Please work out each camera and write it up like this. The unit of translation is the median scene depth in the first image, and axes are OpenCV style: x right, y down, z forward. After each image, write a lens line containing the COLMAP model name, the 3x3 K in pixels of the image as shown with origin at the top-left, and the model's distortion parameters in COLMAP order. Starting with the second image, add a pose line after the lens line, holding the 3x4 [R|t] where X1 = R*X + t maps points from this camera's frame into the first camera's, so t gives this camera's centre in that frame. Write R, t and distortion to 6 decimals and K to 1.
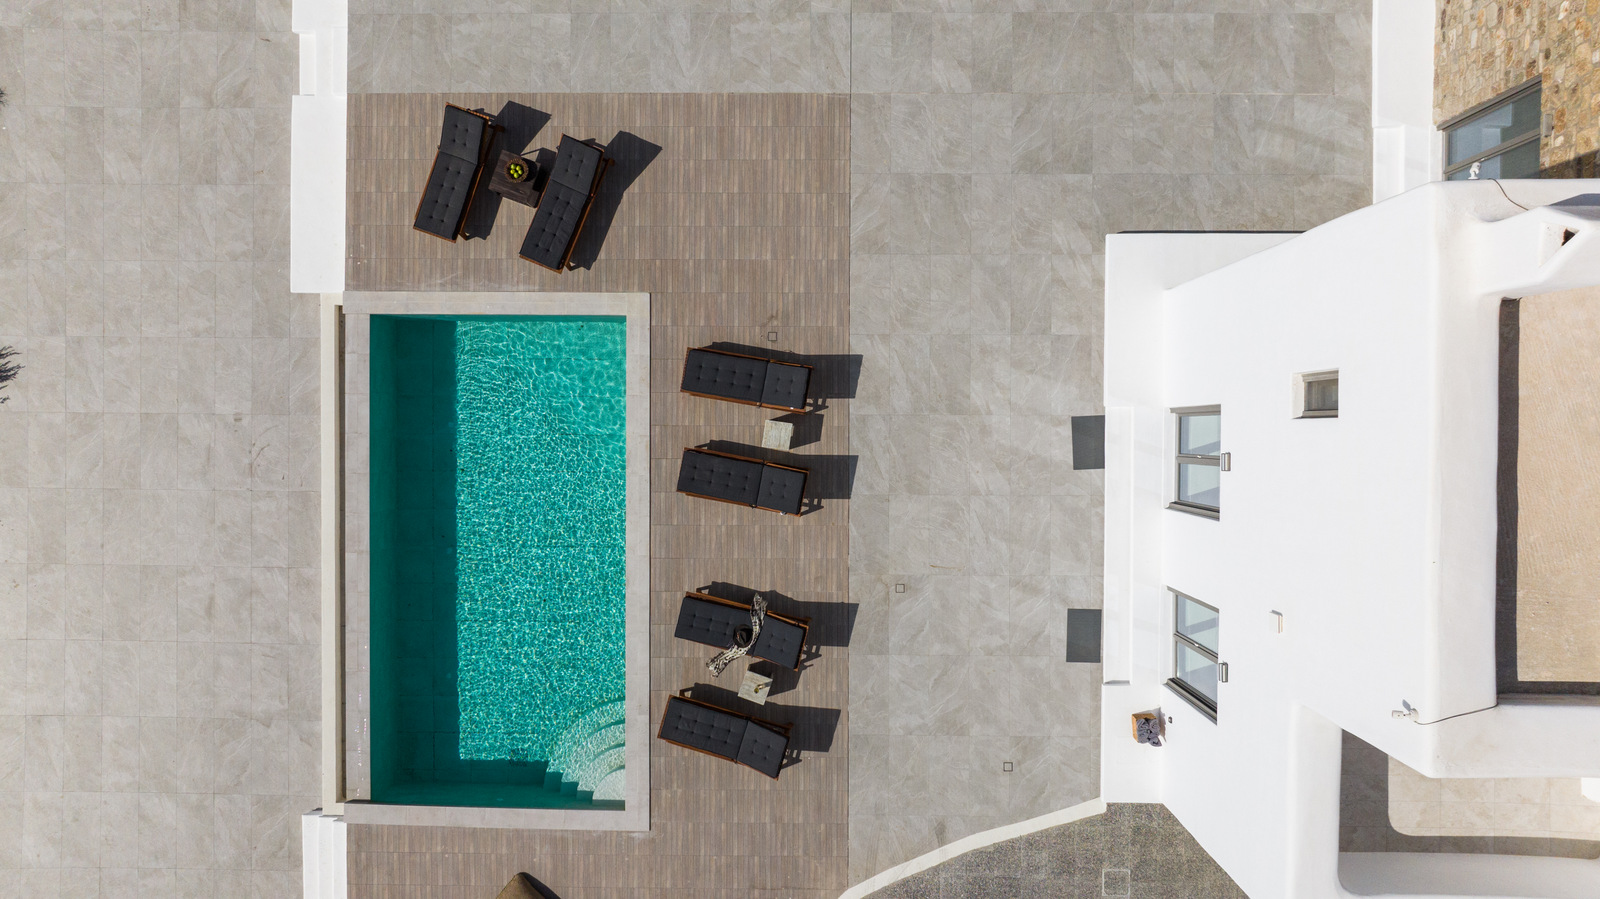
lens RADIAL K [[1103.5, 0, 802.0], [0, 1103.5, 441.3], [0, 0, 1]] dist [0.003611, -0.001655]
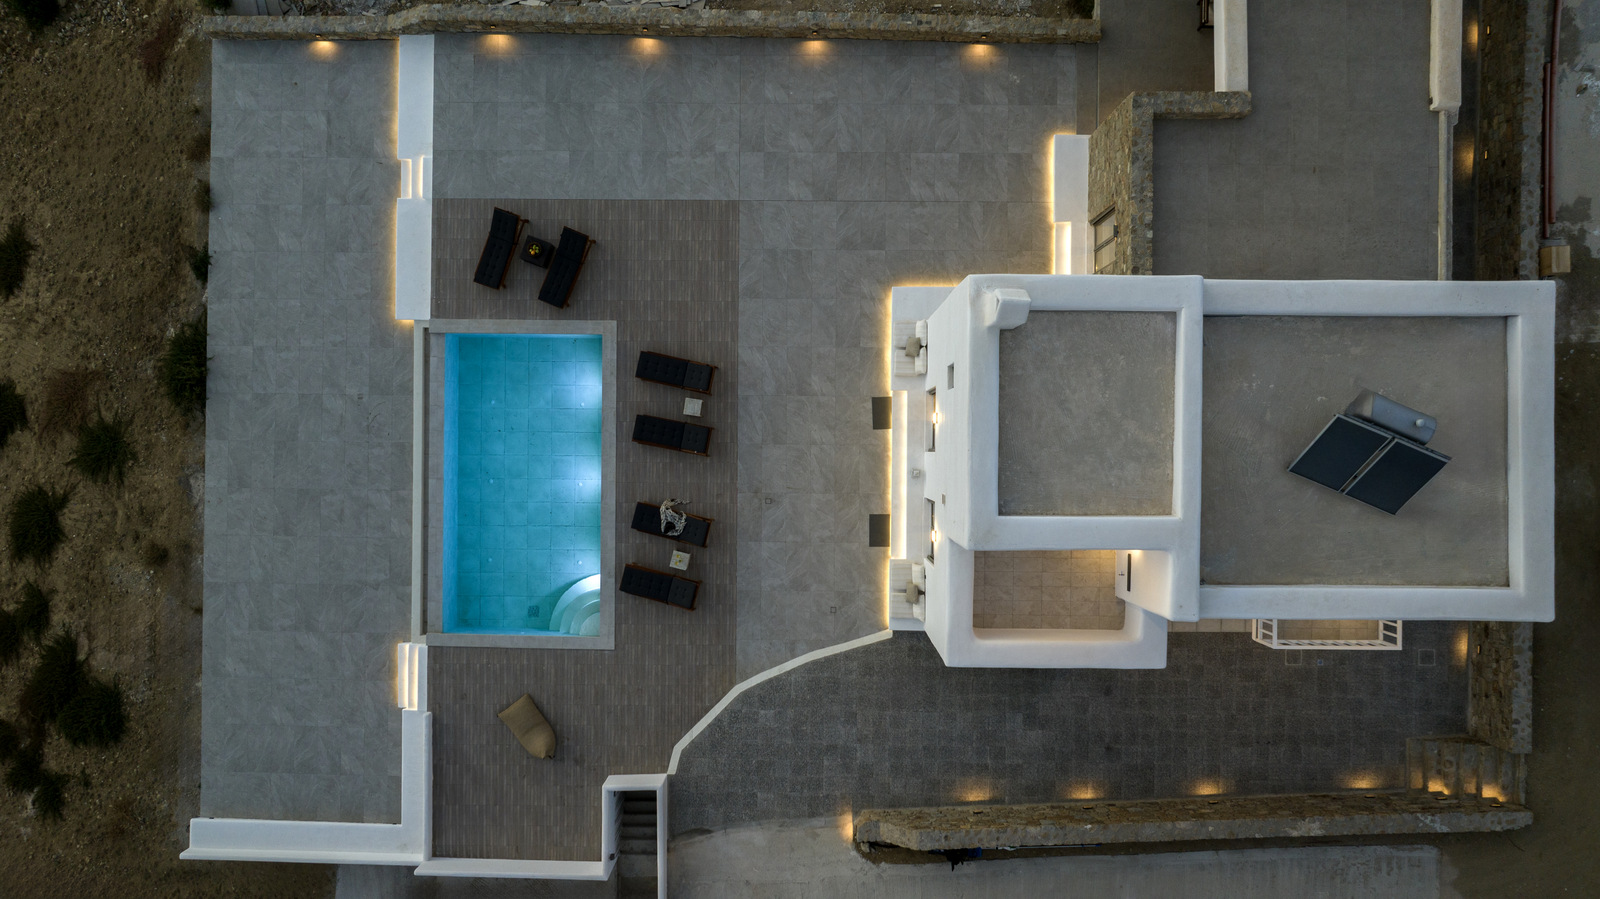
lens RADIAL K [[1152.7, 0, 800.5], [0, 1152.7, 446.5], [0, 0, 1]] dist [0.008046, -0.005743]
pose [[0.999981, 0.003435, 0.005054, 0.127756], [-0.003362, 0.999890, -0.014428, 0.076315], [-0.005103, 0.014410, 0.999883, -0.714728]]
